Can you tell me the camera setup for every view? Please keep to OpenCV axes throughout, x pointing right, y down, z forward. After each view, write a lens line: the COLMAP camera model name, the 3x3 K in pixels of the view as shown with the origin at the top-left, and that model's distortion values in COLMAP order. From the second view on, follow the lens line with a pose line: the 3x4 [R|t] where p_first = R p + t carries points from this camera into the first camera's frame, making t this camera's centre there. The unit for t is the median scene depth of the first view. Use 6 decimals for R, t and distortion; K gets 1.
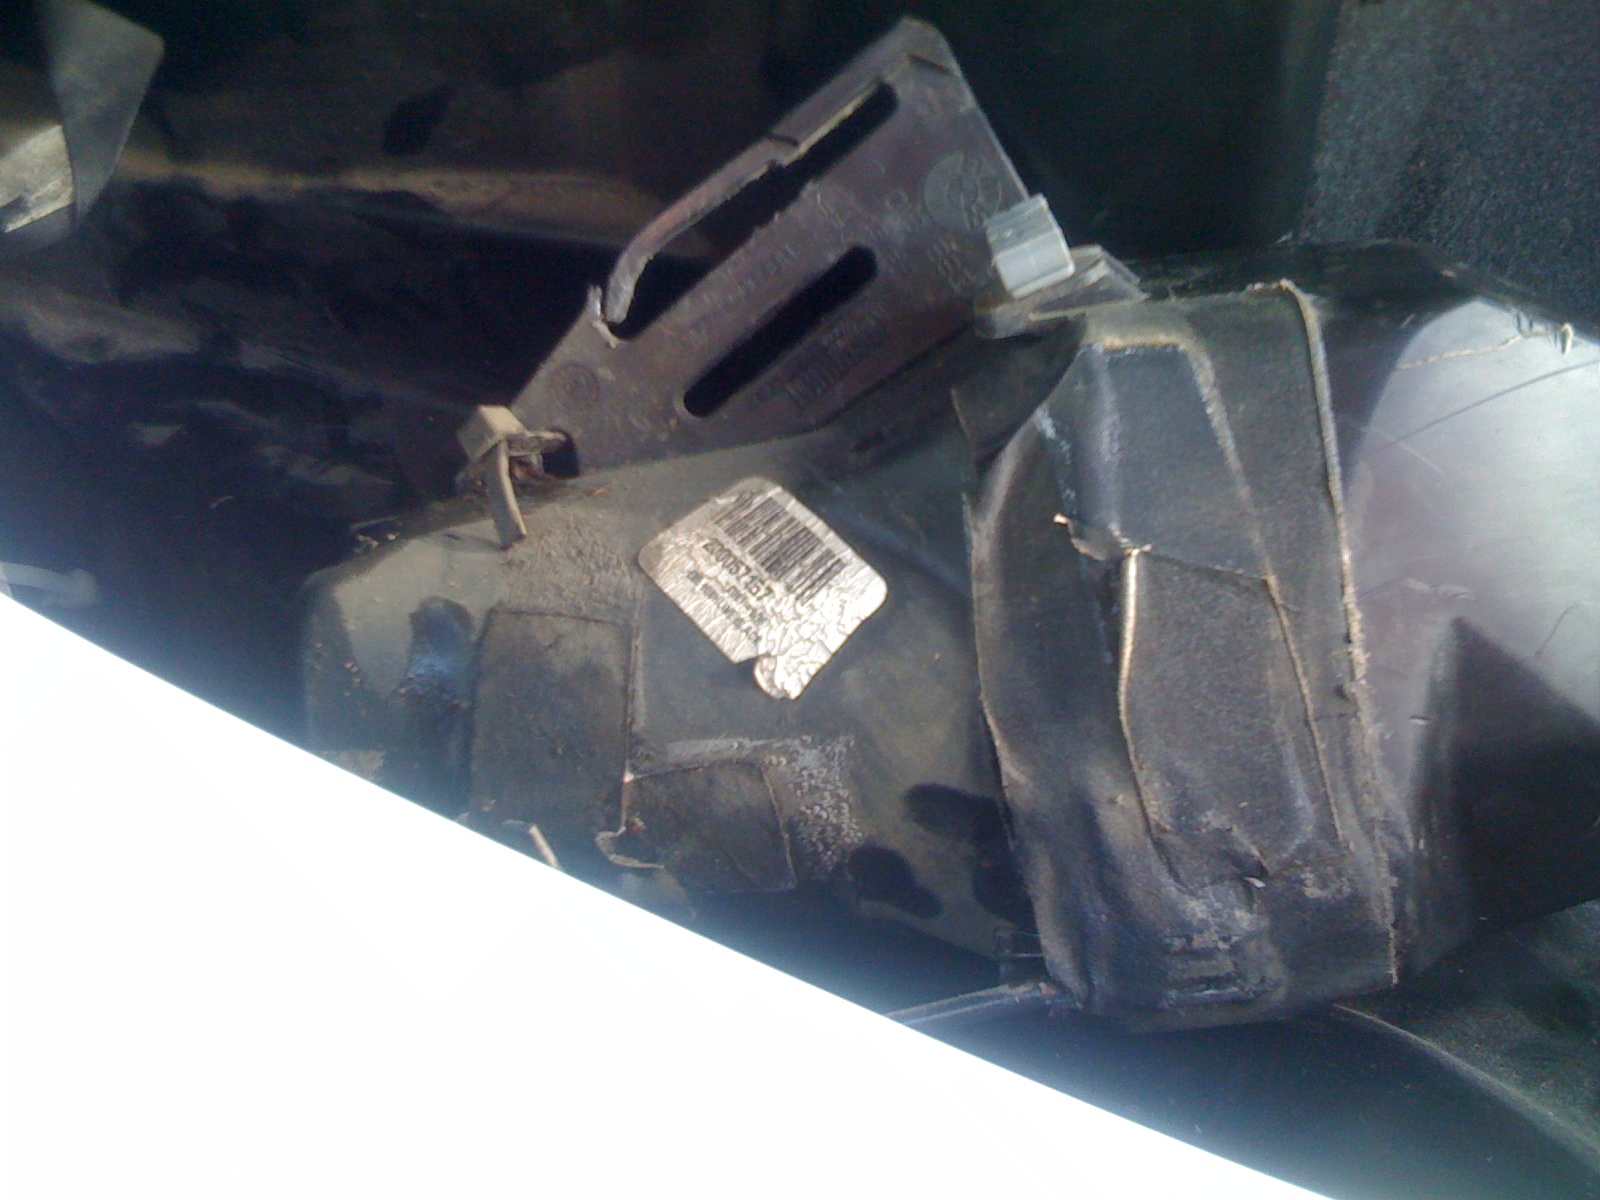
lens RADIAL K [[1877.7, 0, 798.2], [0, 1877.7, 603.6], [0, 0, 1]] dist [0.111503, 0.000000]
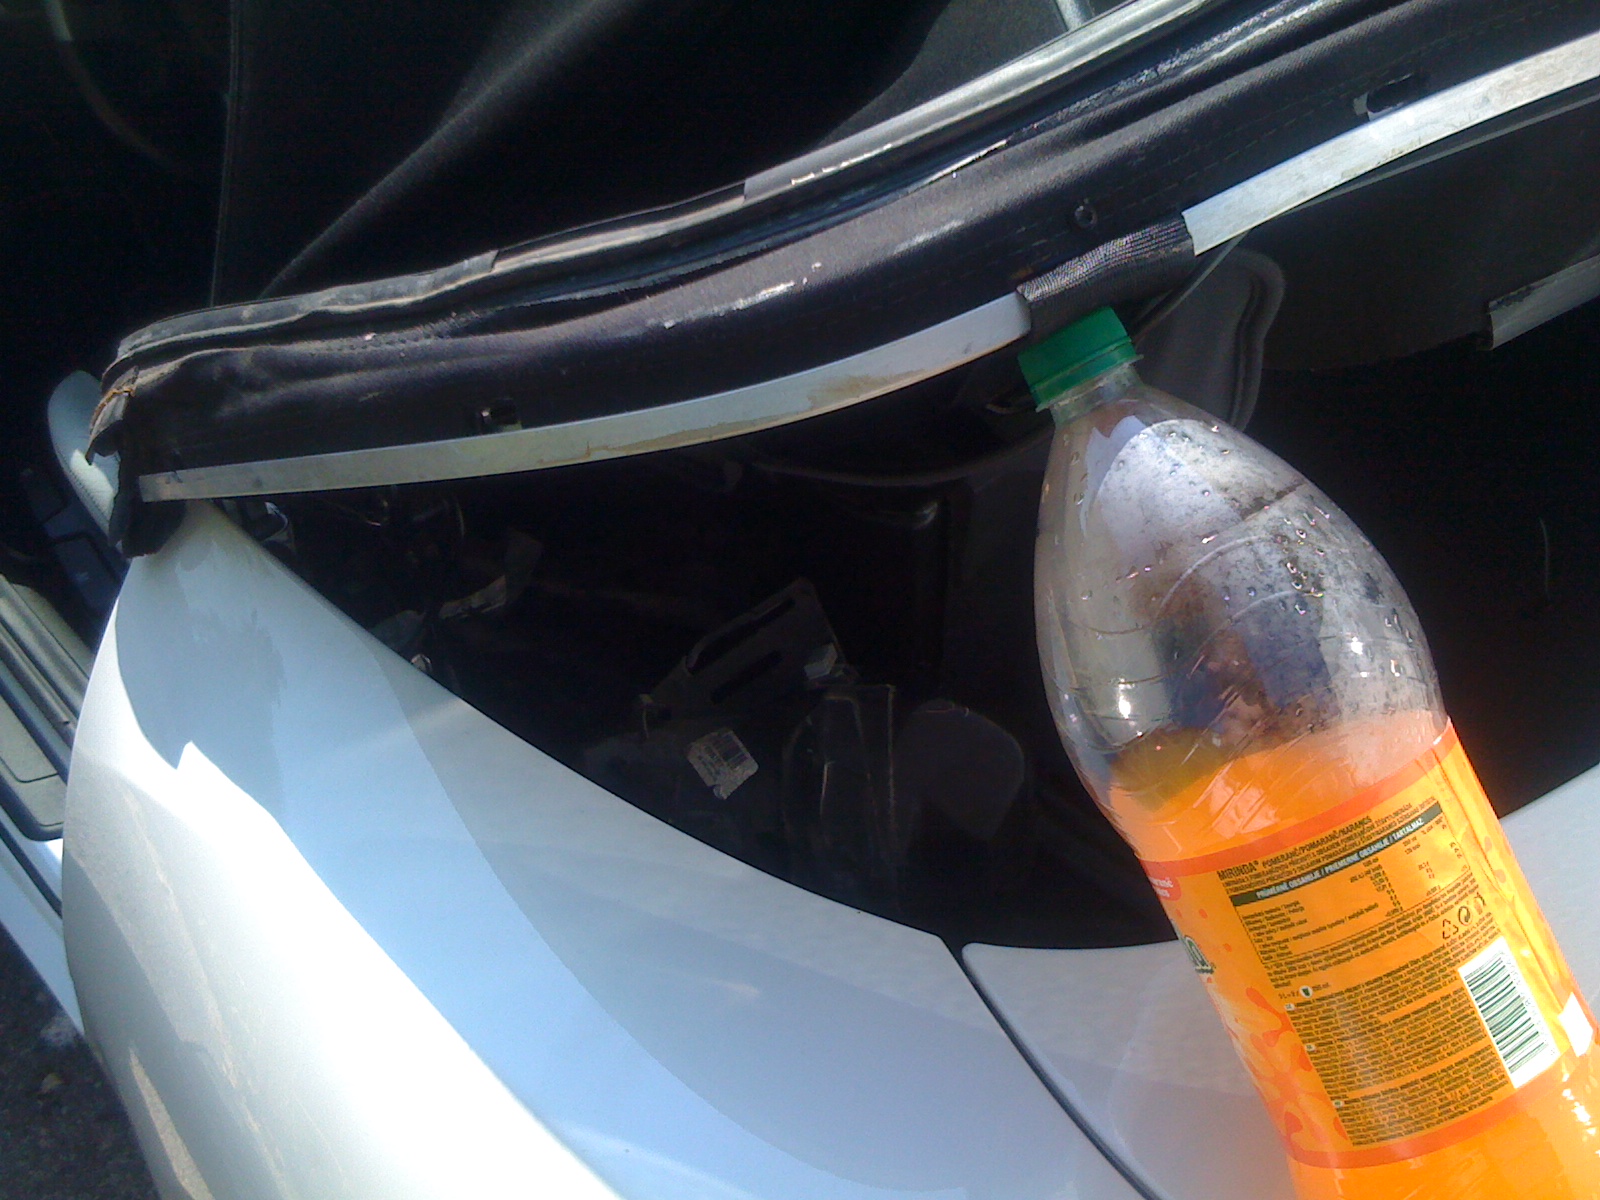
lens RADIAL K [[1877.7, 0, 801.4], [0, 1877.7, 600.1], [0, 0, 1]] dist [0.111503, 0.000000]
pose [[0.990261, 0.098045, -0.098841, 0.390399], [-0.109901, 0.986344, -0.122666, 0.090598], [0.085465, 0.132334, 0.987514, -2.068586]]
